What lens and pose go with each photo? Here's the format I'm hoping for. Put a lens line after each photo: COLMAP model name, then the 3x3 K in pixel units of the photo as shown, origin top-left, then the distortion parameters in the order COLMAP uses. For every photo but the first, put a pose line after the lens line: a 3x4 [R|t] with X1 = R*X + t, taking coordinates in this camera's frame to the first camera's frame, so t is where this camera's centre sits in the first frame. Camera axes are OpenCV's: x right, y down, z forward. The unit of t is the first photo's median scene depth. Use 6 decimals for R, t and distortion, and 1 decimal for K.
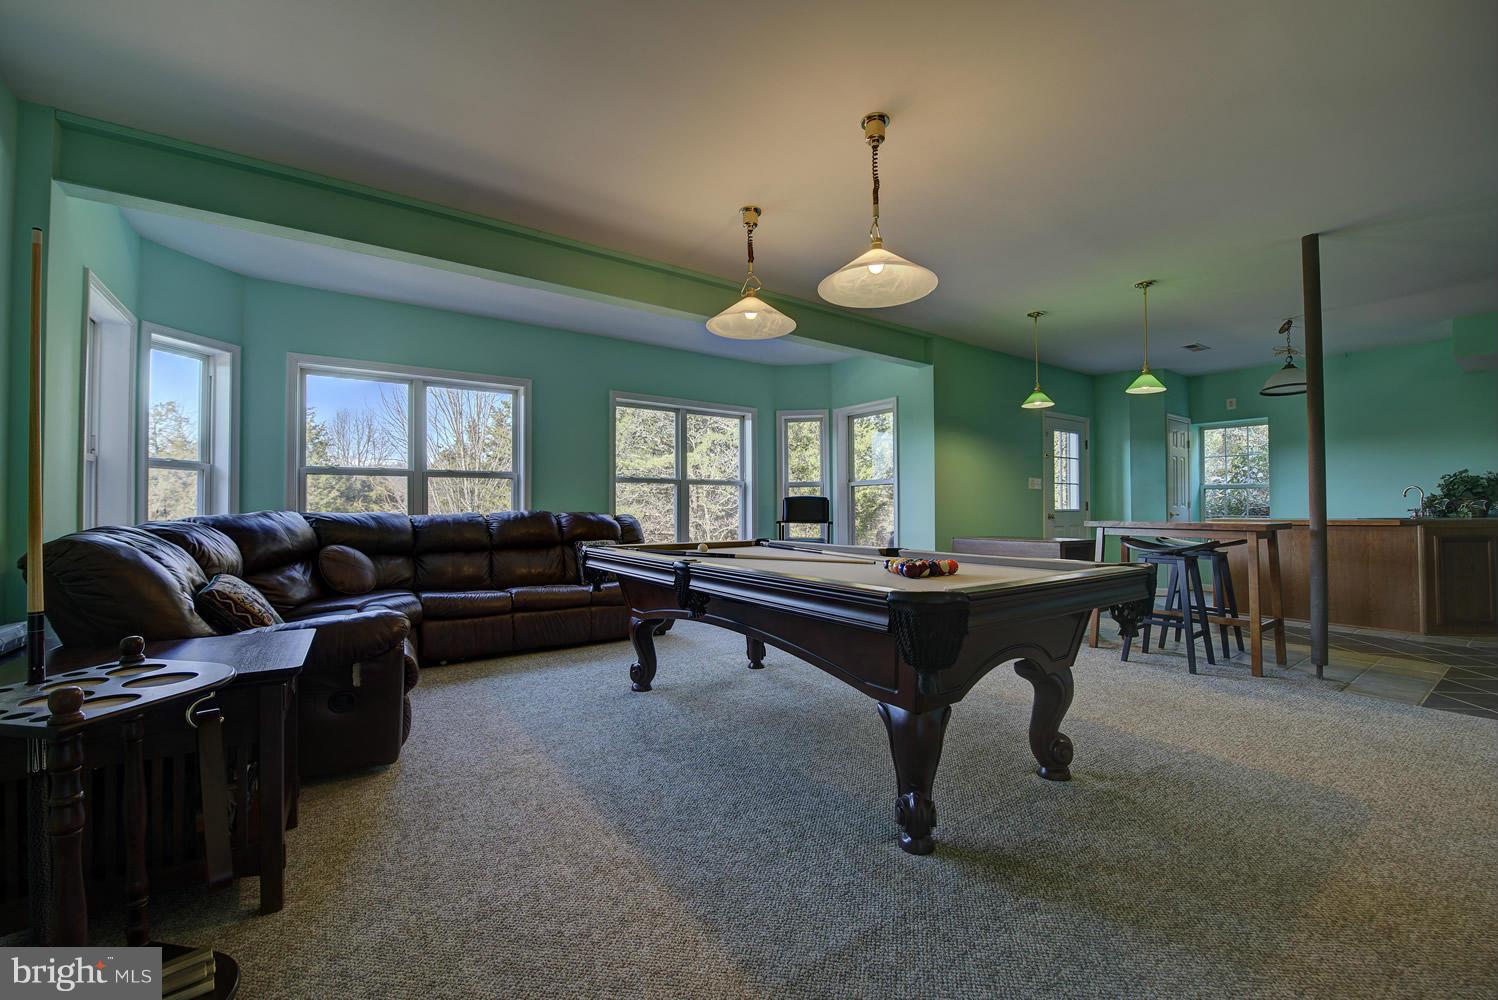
lens RADIAL K [[608.5, 0, 749.3], [0, 608.5, 496.7], [0, 0, 1]] dist [-0.021031, -0.000080]
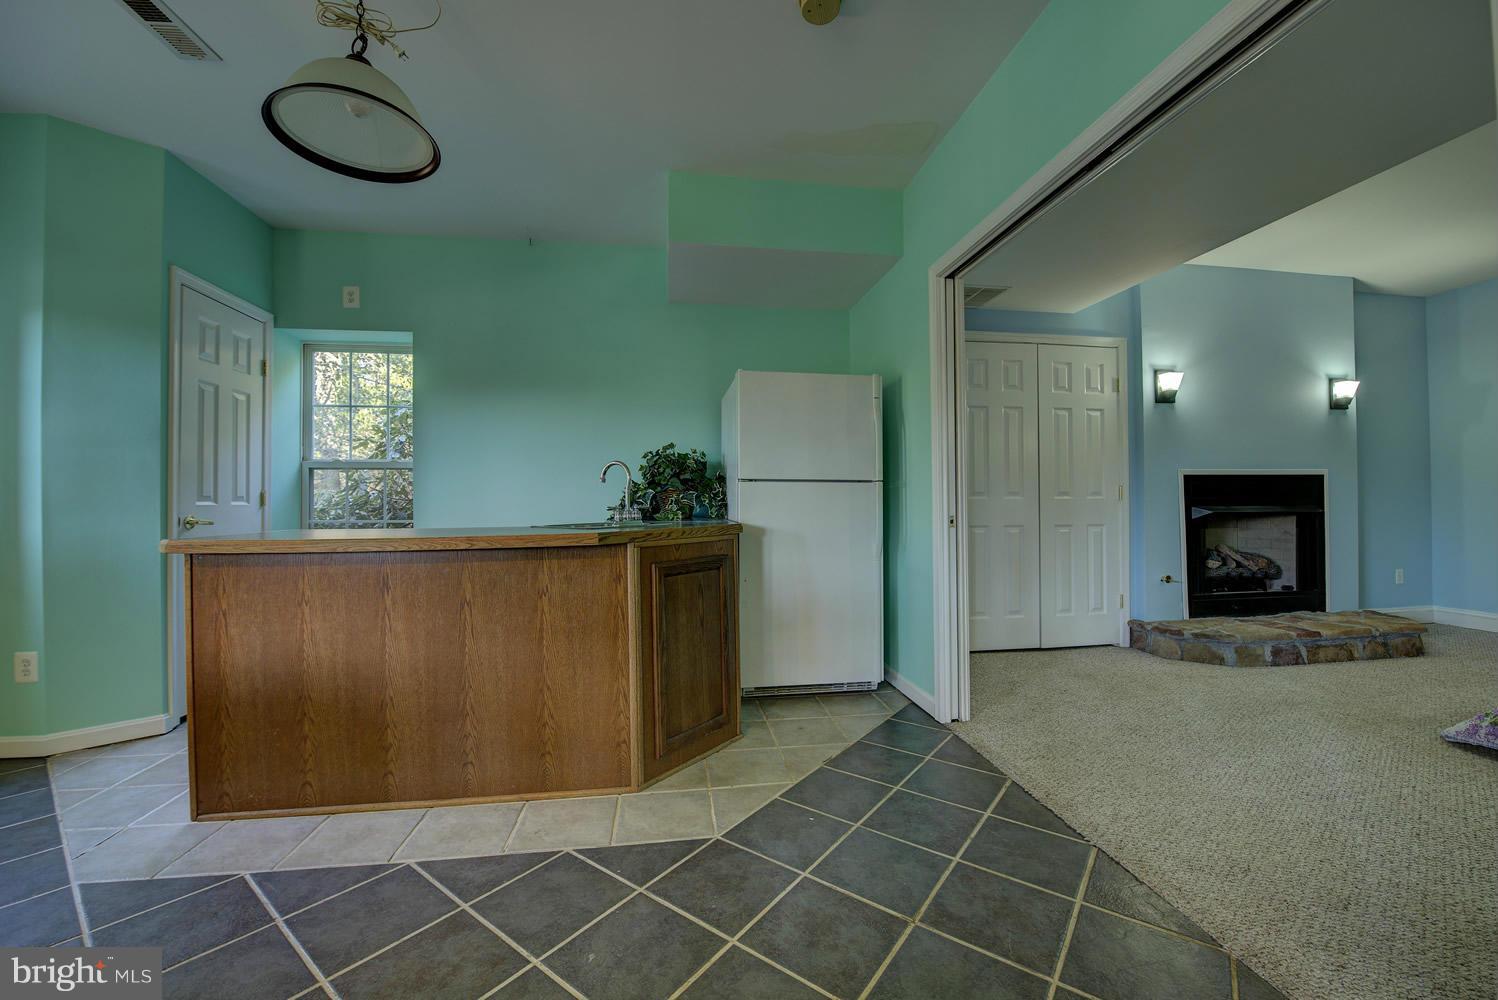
lens RADIAL K [[598.4, 0, 749.3], [0, 598.4, 498.3], [0, 0, 1]] dist [-0.020719, -0.000194]
pose [[0.457872, 0.003435, 0.889011, 0.672828], [-0.010003, 0.999949, 0.001288, 0.010885], [-0.888962, -0.009482, 0.457883, 0.622140]]
